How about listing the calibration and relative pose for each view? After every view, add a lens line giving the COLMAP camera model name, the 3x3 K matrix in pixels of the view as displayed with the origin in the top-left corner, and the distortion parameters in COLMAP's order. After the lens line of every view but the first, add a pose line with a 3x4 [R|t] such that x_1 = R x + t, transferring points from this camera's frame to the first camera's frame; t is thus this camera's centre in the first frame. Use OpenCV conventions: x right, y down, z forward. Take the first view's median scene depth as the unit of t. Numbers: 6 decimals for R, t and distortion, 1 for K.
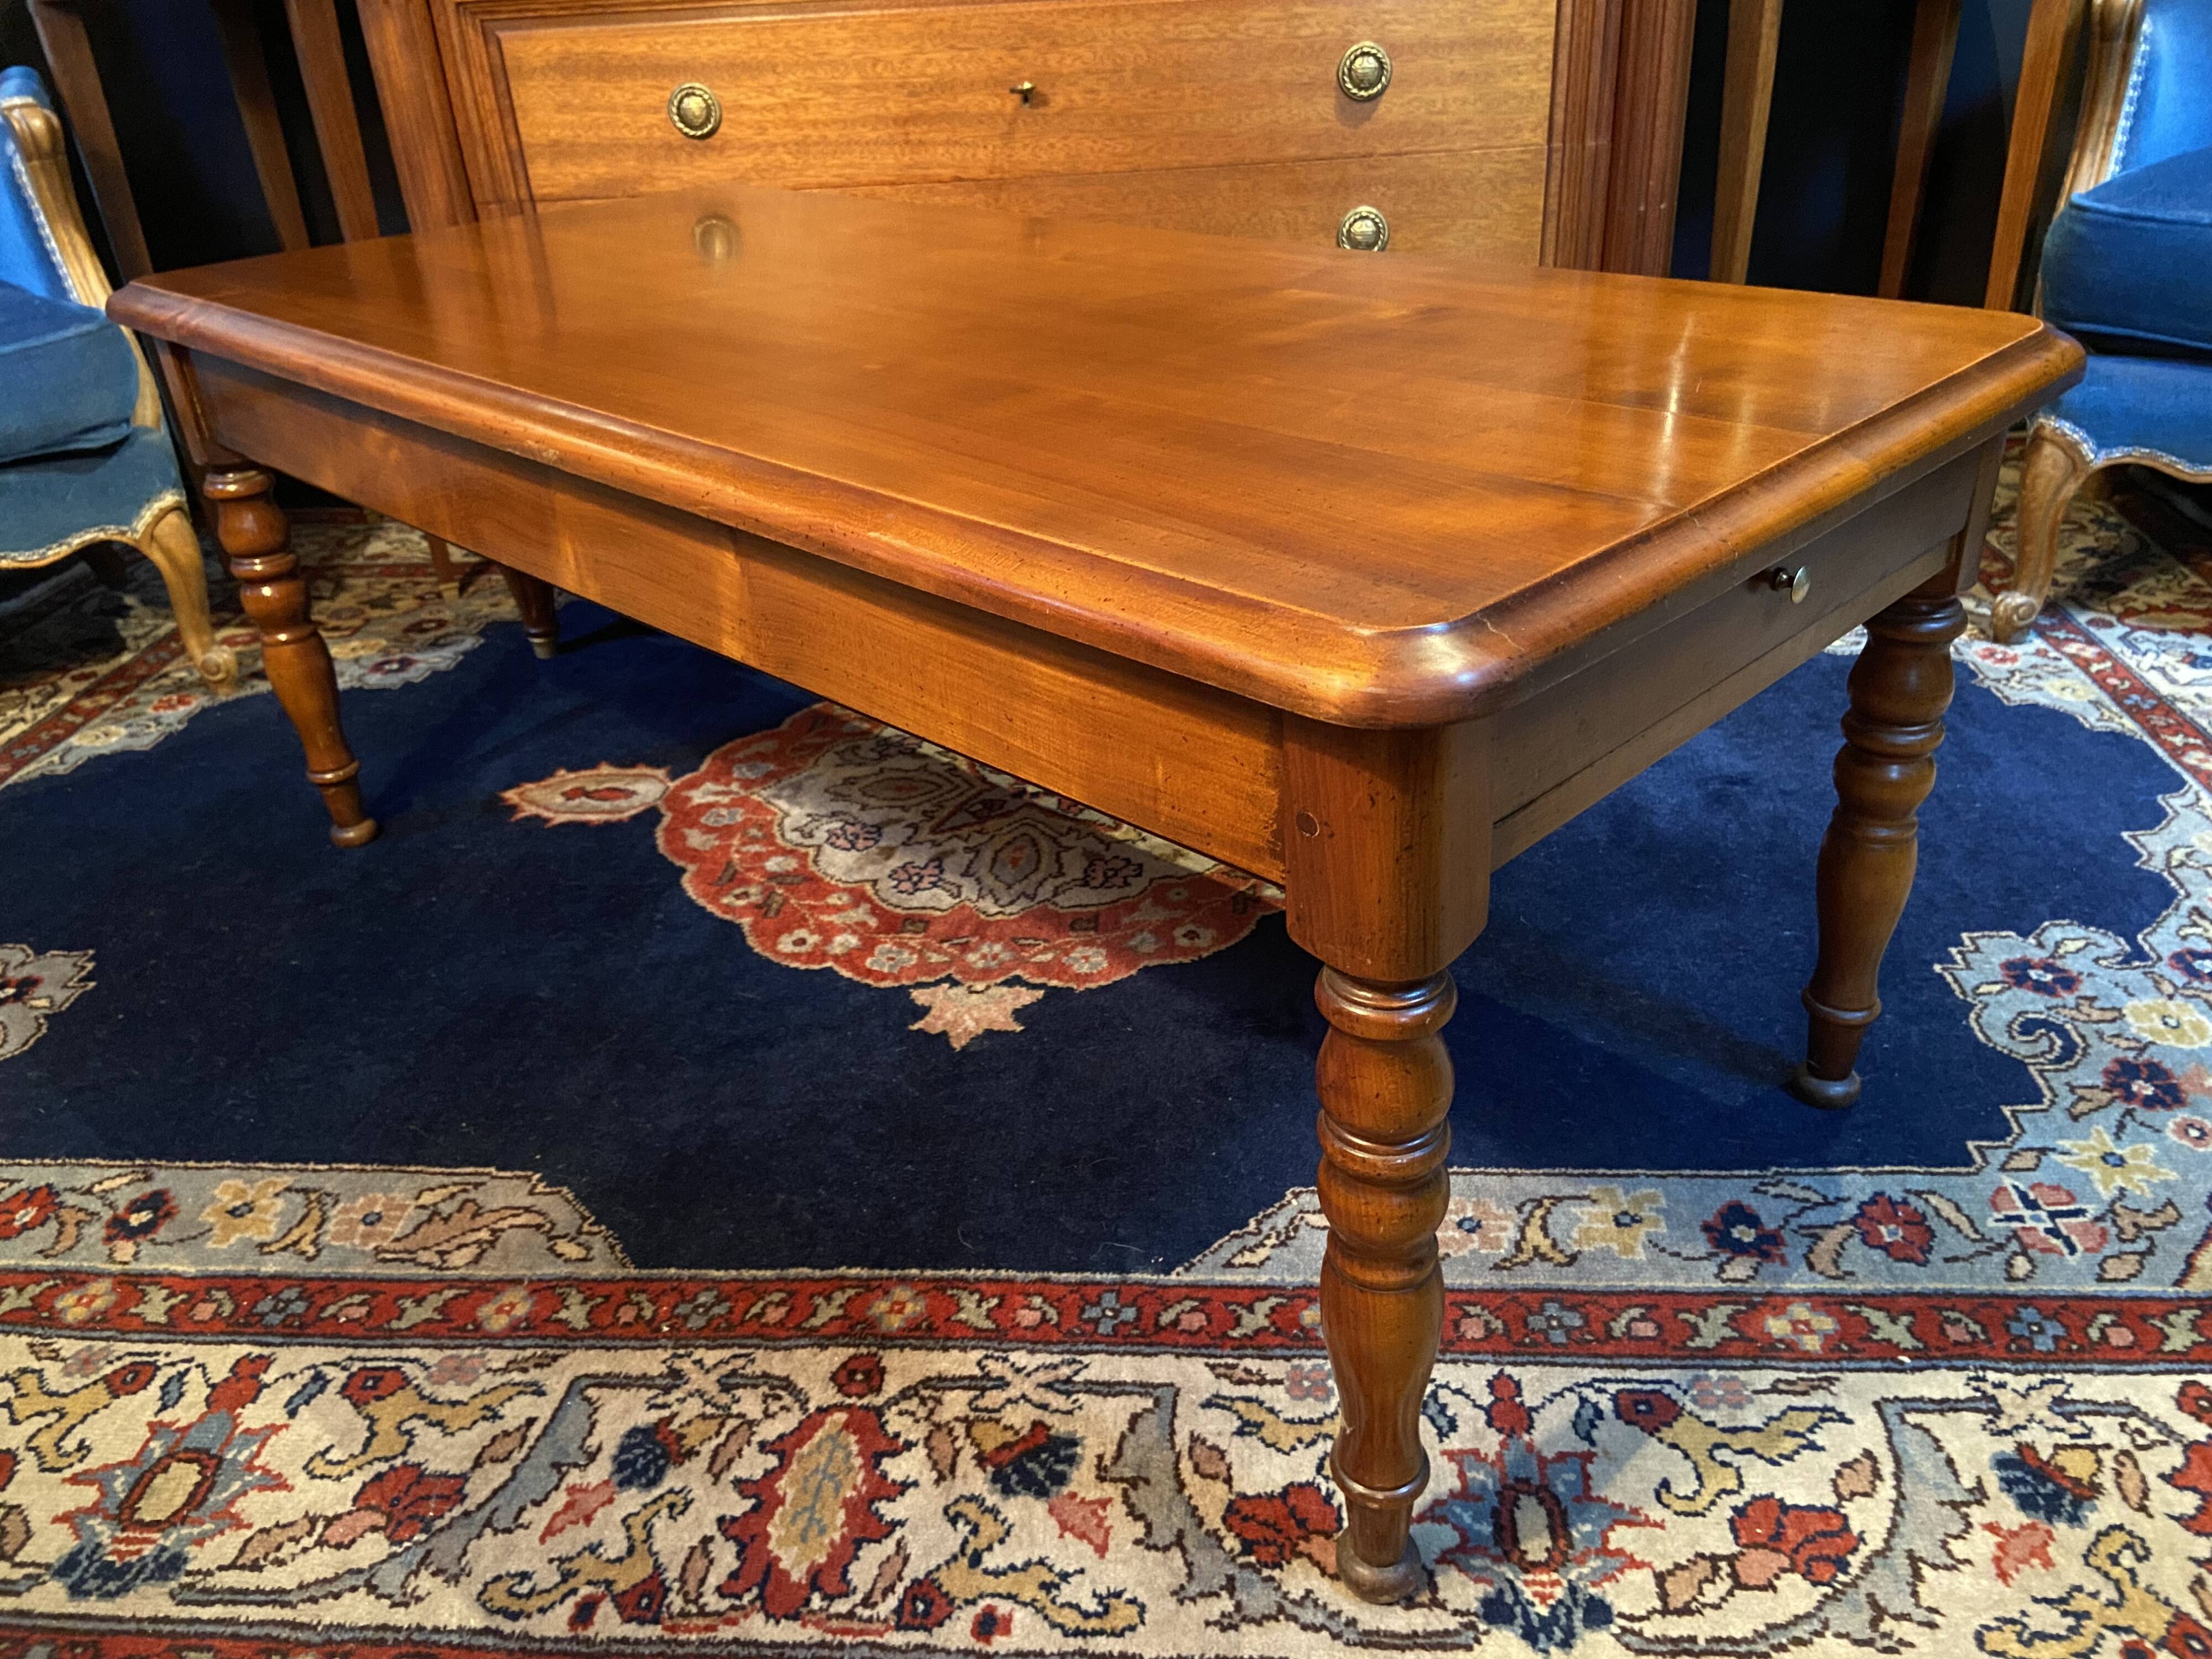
lens RADIAL K [[1660.9, 0, 1104.1], [0, 1660.9, 815.4], [0, 0, 1]] dist [0.129019, -0.176787]
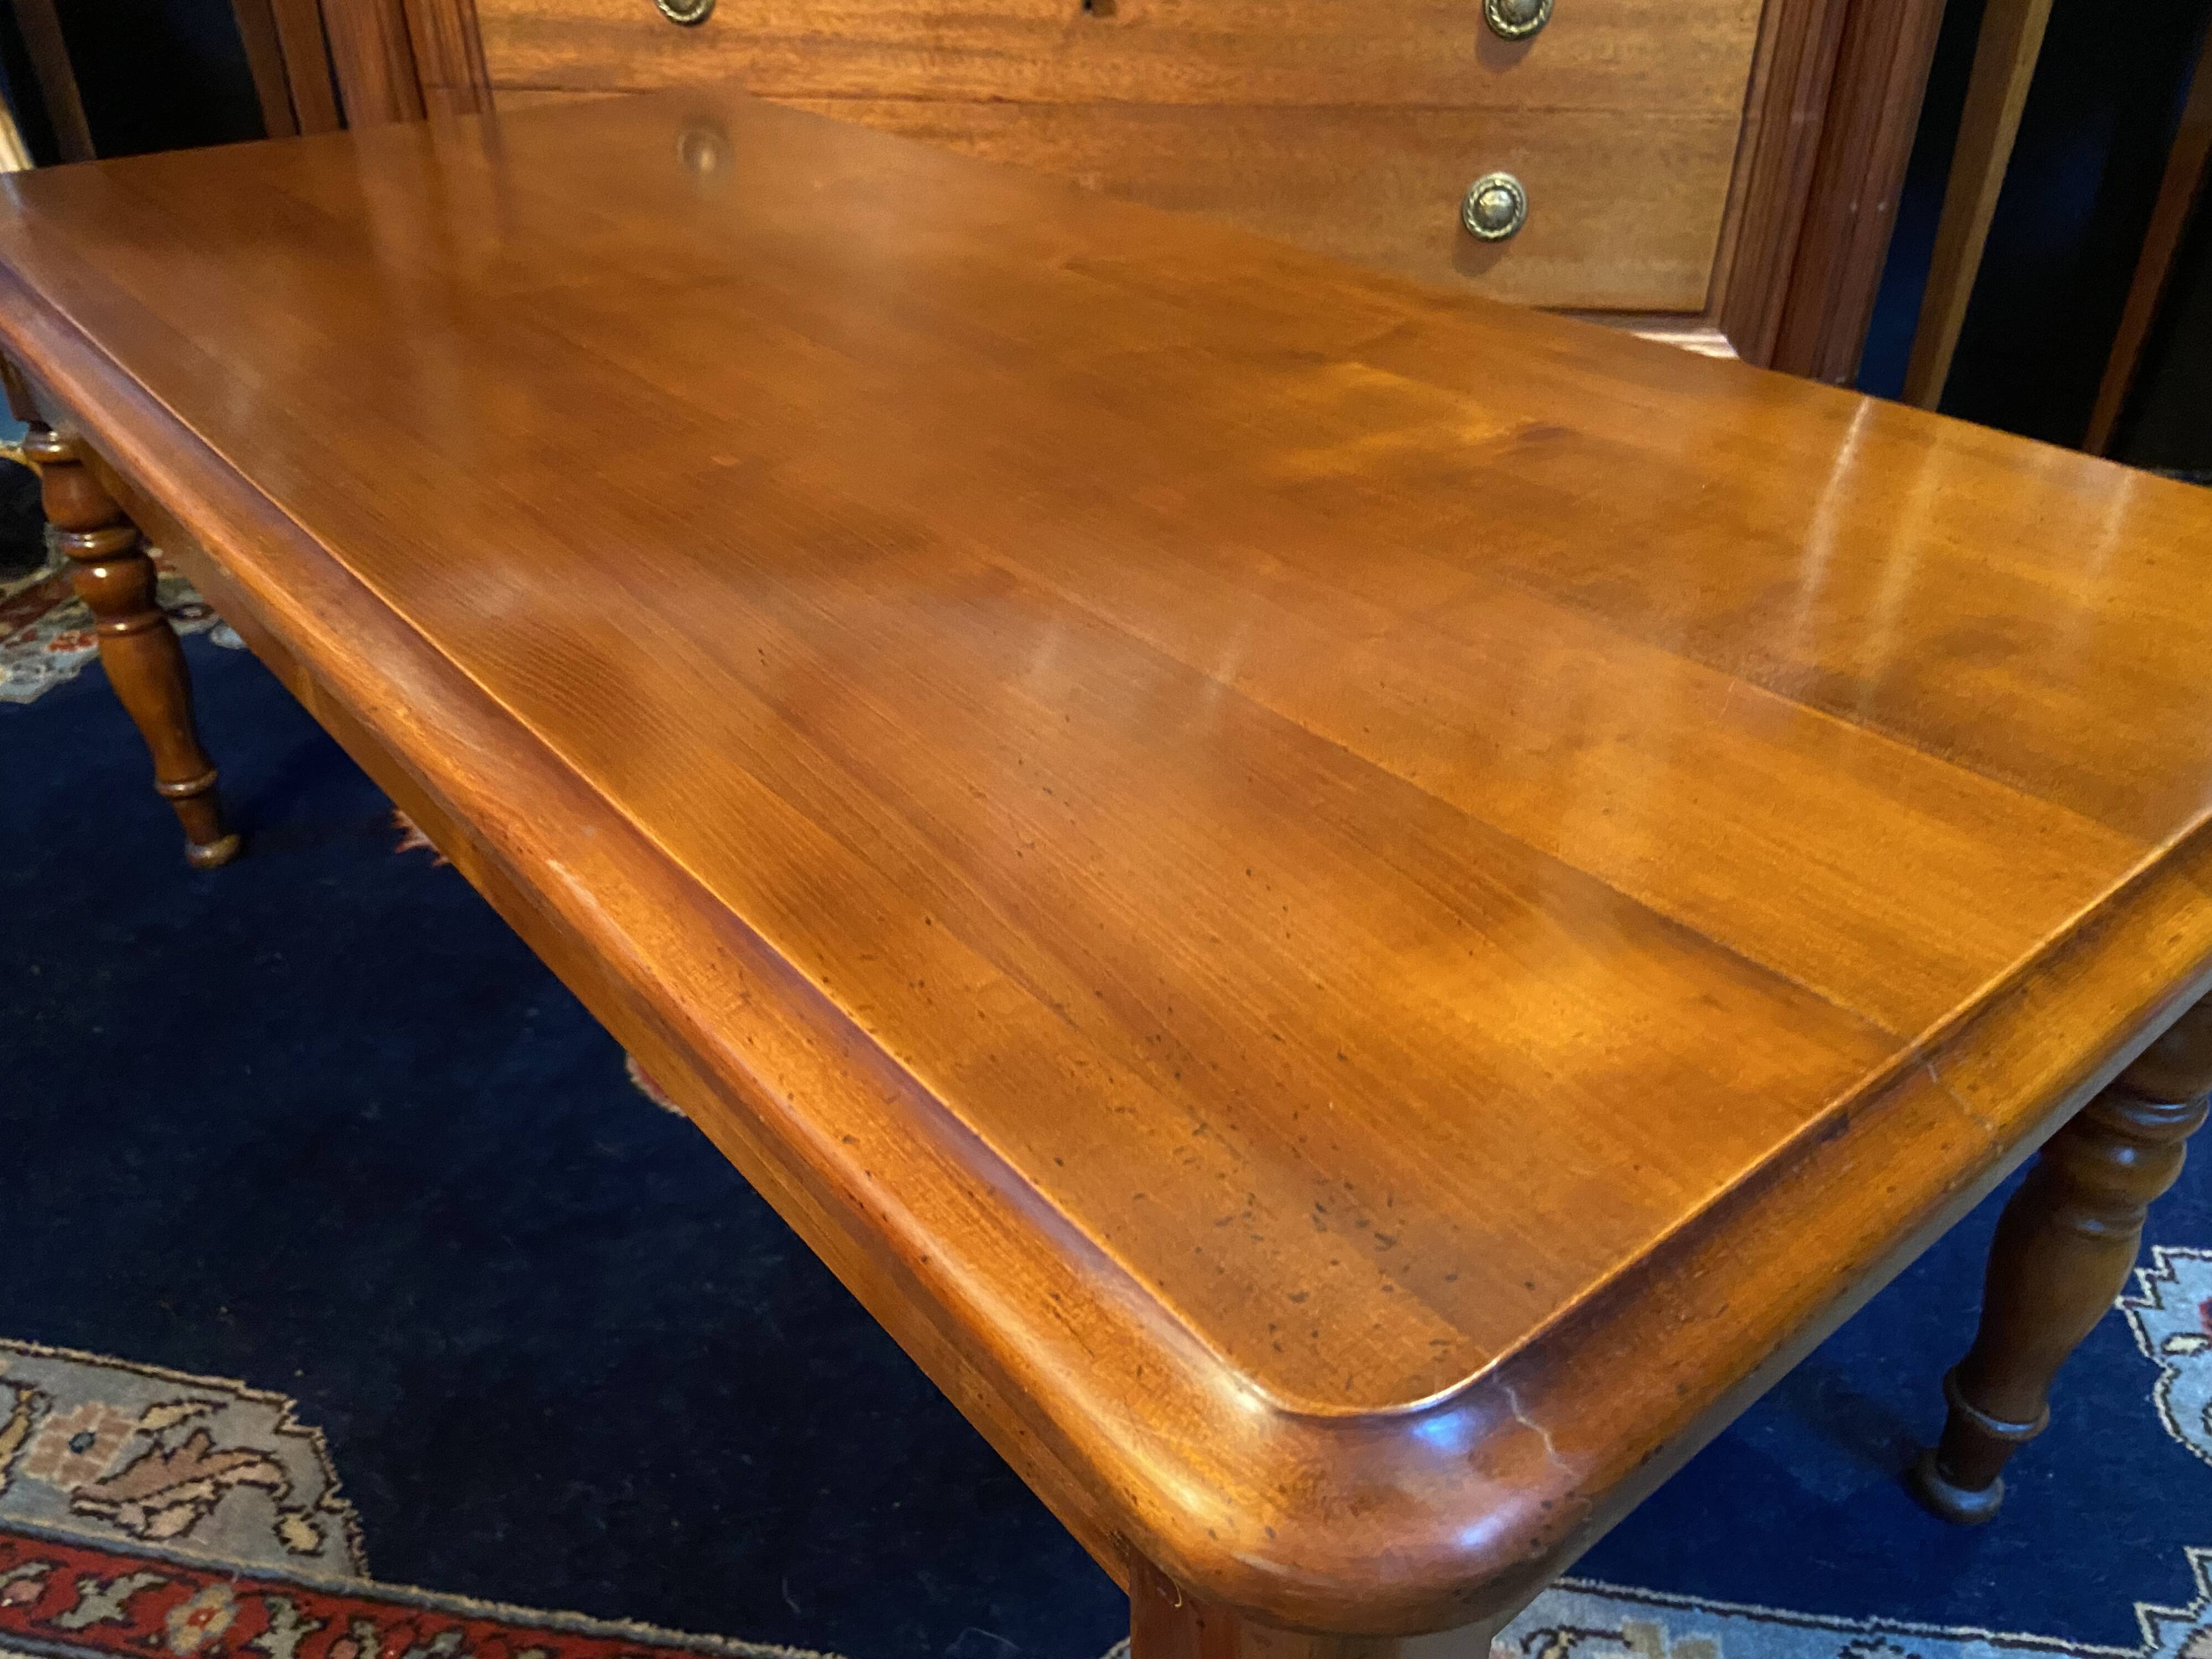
lens RADIAL K [[1671.3, 0, 1093.5], [0, 1671.3, 844.7], [0, 0, 1]] dist [0.092405, -0.126318]
pose [[0.993677, 0.098955, -0.053041, 0.062997], [-0.093648, 0.991101, 0.094603, -0.176827], [0.061930, -0.089037, 0.994101, 0.278696]]
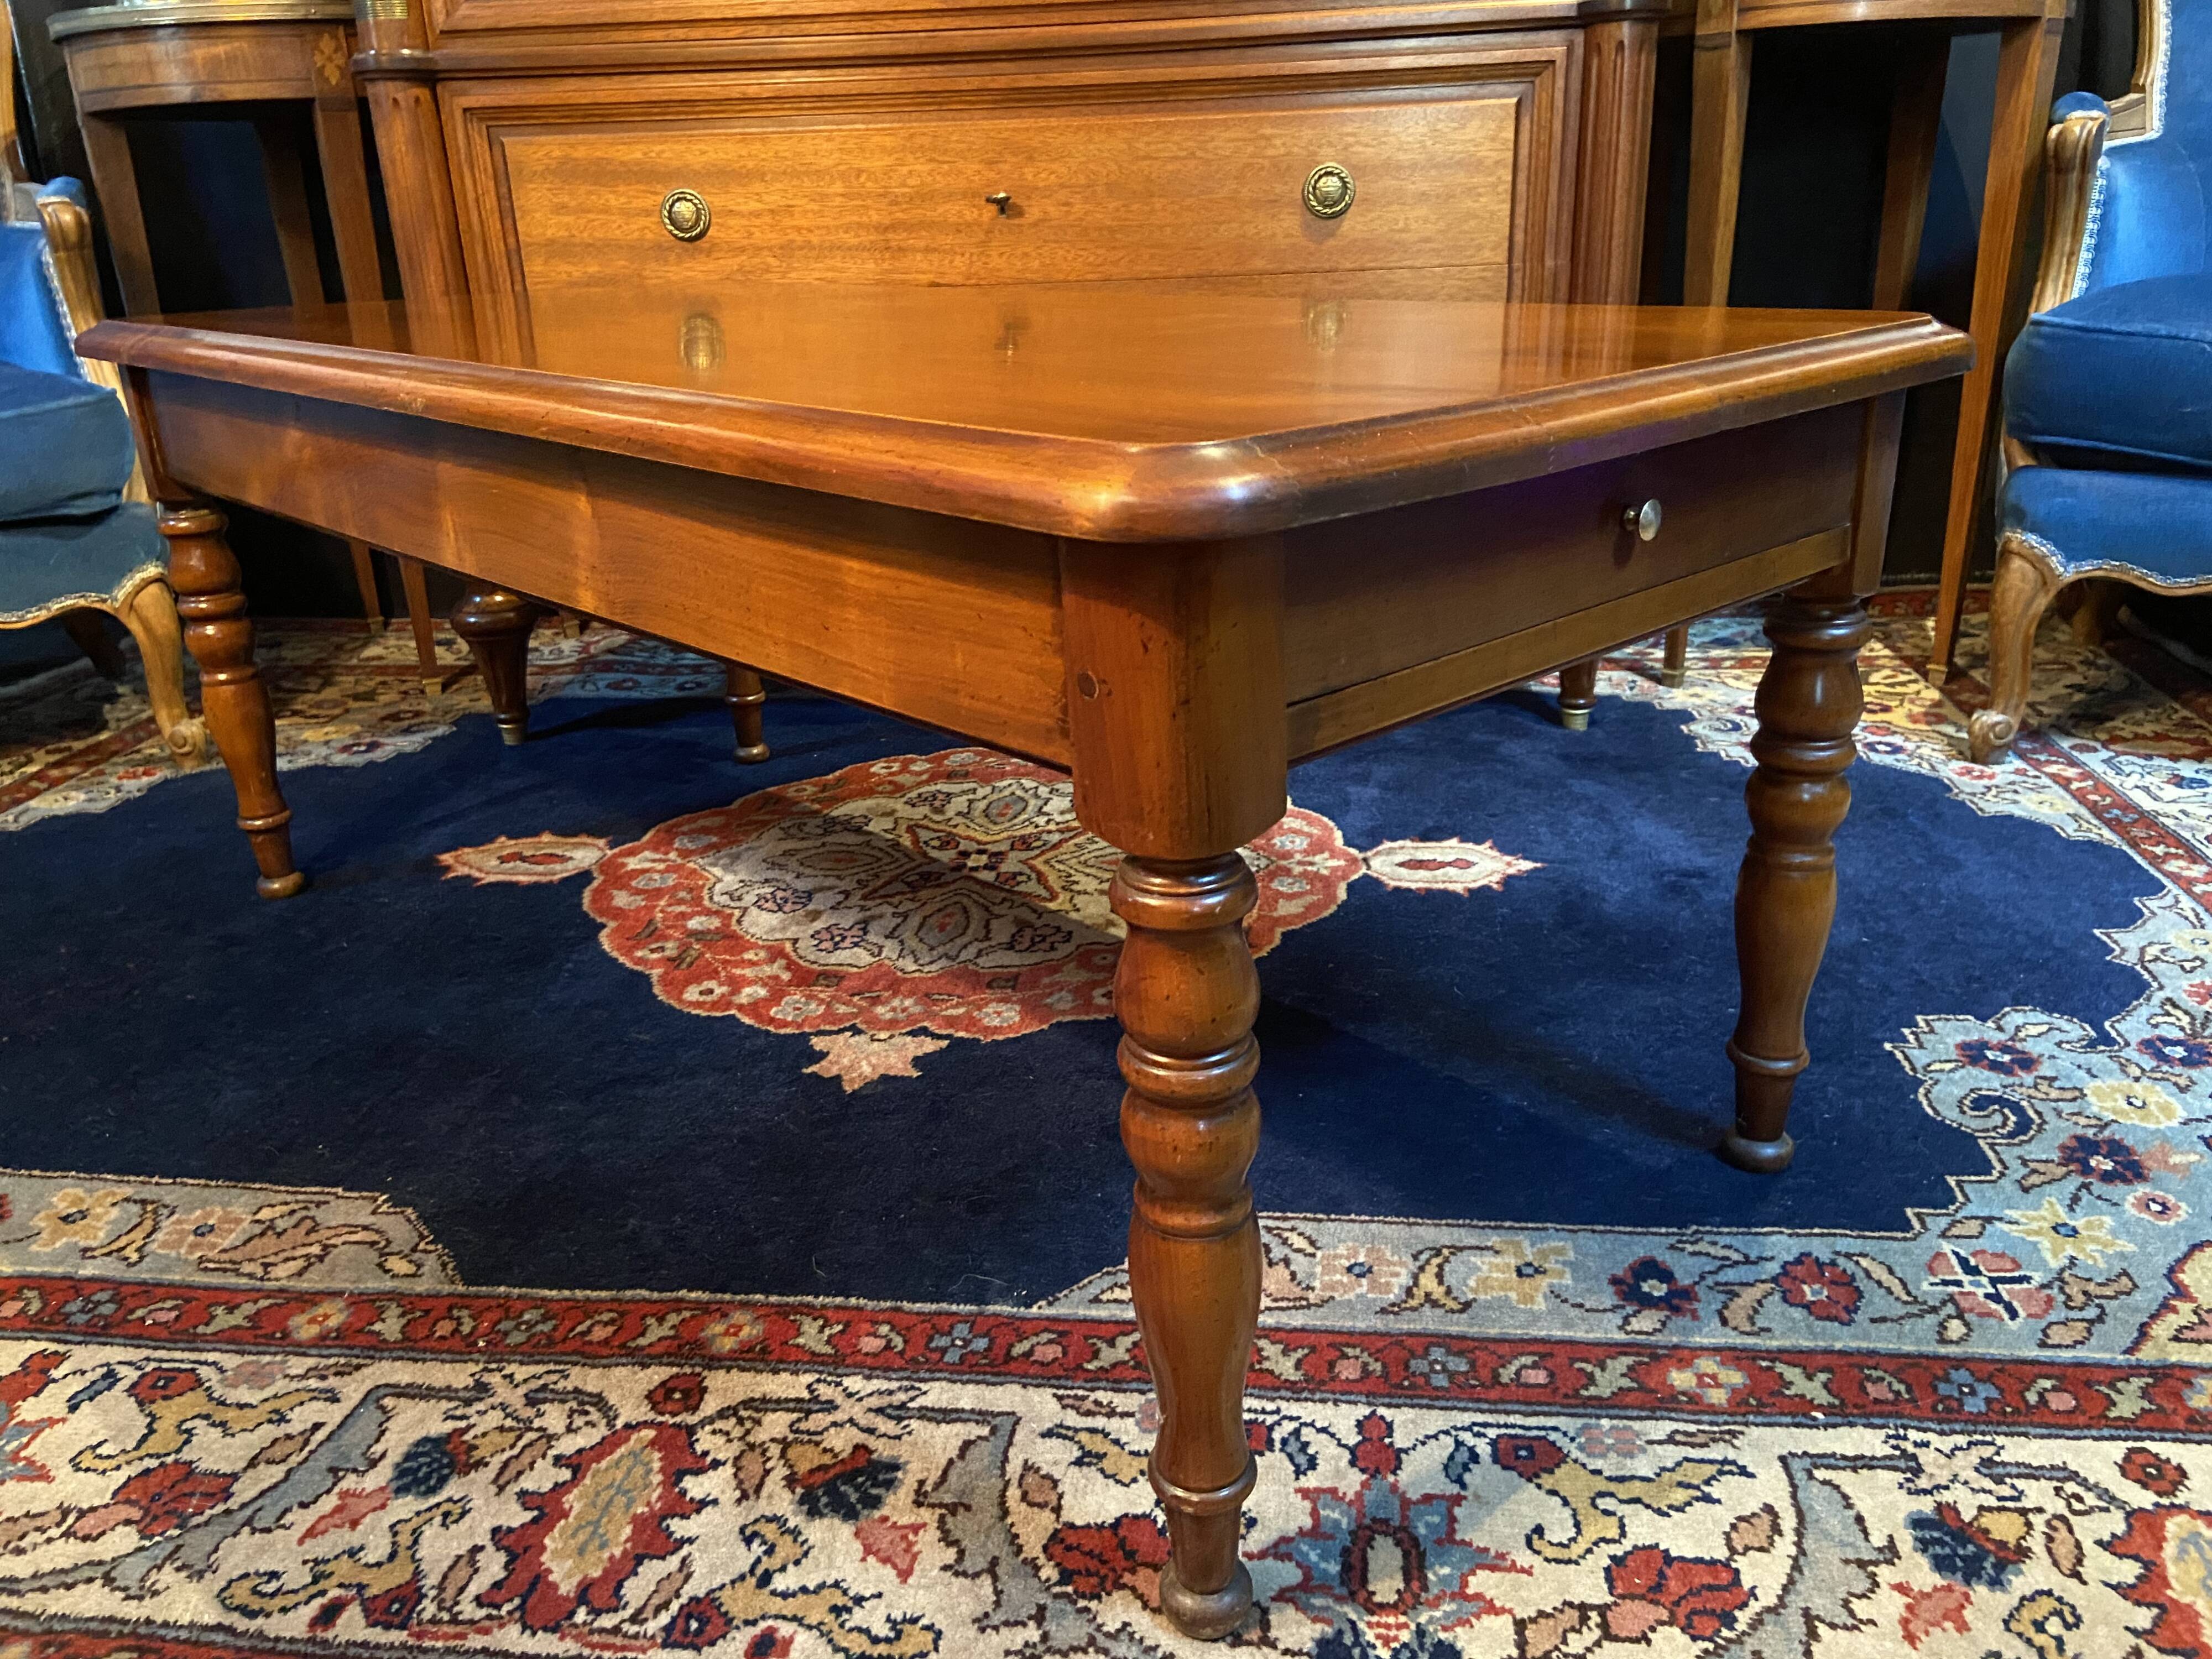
lens RADIAL K [[1656.9, 0, 1105.7], [0, 1656.9, 807.0], [0, 0, 1]] dist [0.133054, -0.181864]
pose [[0.999040, 0.032138, -0.029785, 0.098780], [-0.035786, 0.990684, -0.131396, 0.119721], [0.025285, 0.132336, 0.990882, 0.047602]]
